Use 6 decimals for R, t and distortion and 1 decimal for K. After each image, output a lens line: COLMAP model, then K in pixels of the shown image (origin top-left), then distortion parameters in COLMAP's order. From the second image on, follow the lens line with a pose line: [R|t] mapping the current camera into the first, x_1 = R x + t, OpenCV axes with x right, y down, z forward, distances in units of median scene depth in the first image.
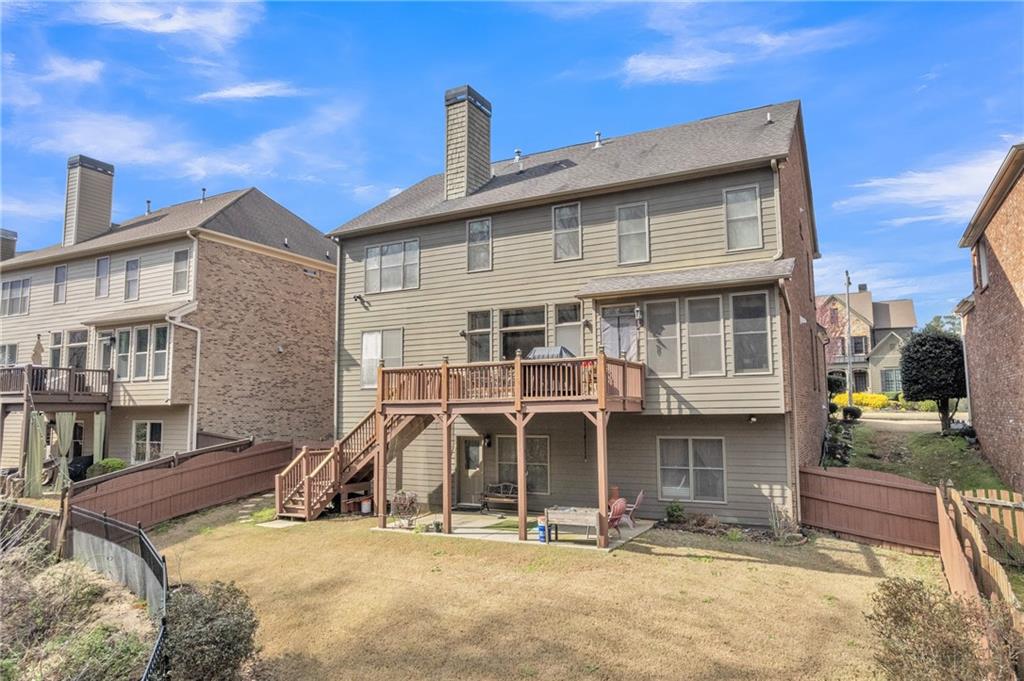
lens RADIAL K [[661.3, 0, 512.0], [0, 661.3, 340.5], [0, 0, 1]] dist [-0.081048, 0.077811]
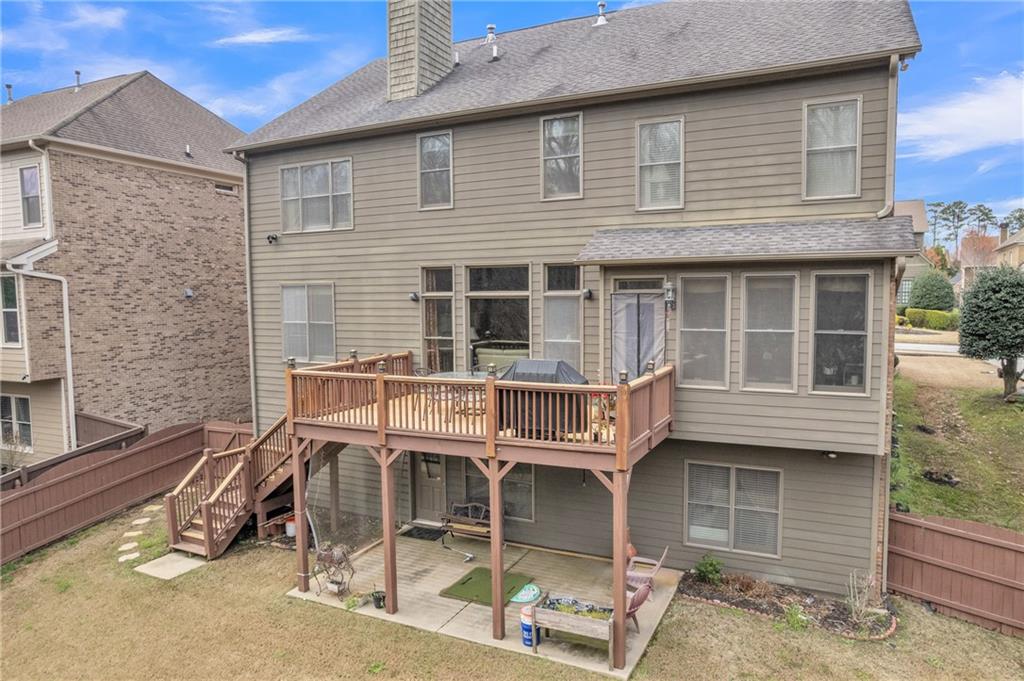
lens RADIAL K [[661.3, 0, 512.0], [0, 661.3, 340.5], [0, 0, 1]] dist [-0.081048, 0.077811]
pose [[0.999258, -0.004899, 0.038191, 0.003847], [-0.002007, 0.983896, 0.178730, -0.087511], [-0.038452, -0.178674, 0.983157, 0.260154]]
